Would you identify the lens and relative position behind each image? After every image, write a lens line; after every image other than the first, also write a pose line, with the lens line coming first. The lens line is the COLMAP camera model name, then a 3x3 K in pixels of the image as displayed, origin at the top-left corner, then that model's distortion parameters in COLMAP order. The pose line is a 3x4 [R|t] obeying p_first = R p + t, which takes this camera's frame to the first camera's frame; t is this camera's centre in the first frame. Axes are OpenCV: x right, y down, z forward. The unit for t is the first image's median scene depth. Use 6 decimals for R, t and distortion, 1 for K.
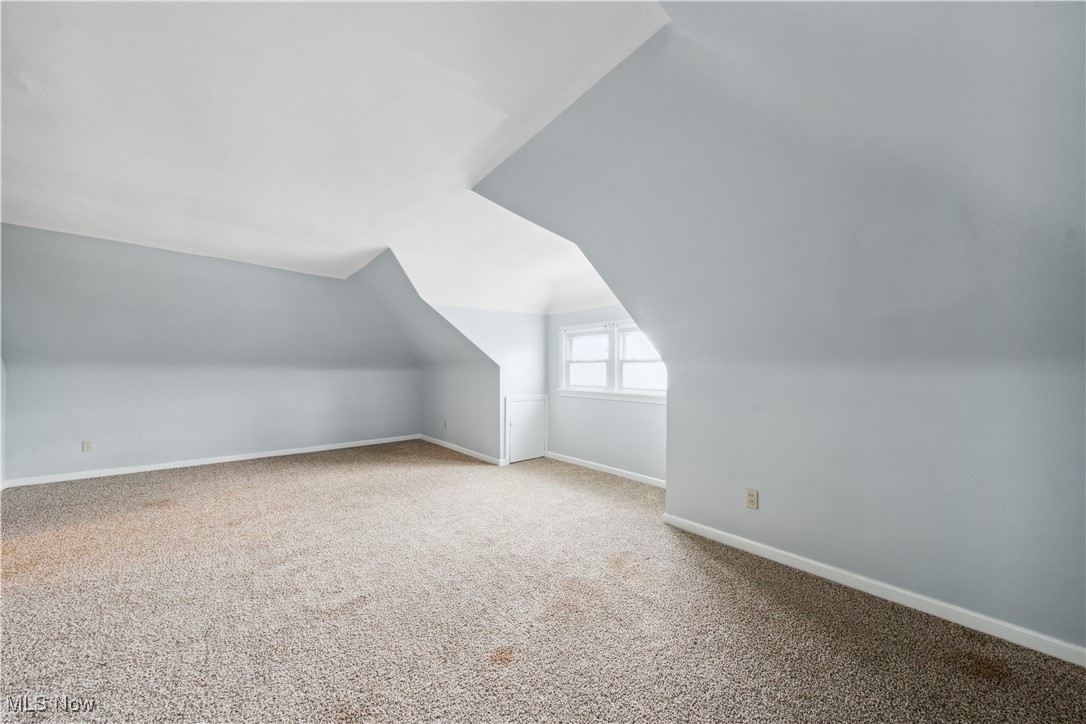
lens RADIAL K [[366.2, 0, 545.6], [0, 366.2, 367.7], [0, 0, 1]] dist [0.002687, 0.000129]
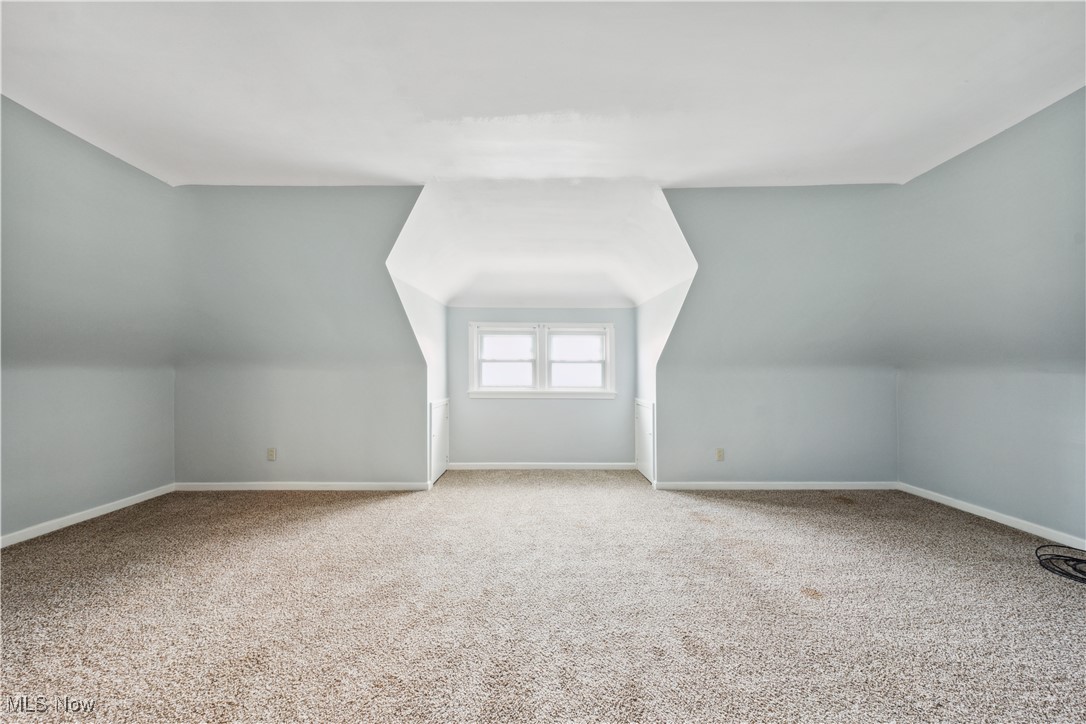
lens RADIAL K [[366.2, 0, 544.6], [0, 366.2, 363.8], [0, 0, 1]] dist [0.002687, 0.000129]
pose [[0.661867, 0.013841, 0.749493, -0.574606], [-0.005772, 0.999894, -0.013368, 0.002990], [-0.749599, 0.004521, 0.661877, 0.288419]]
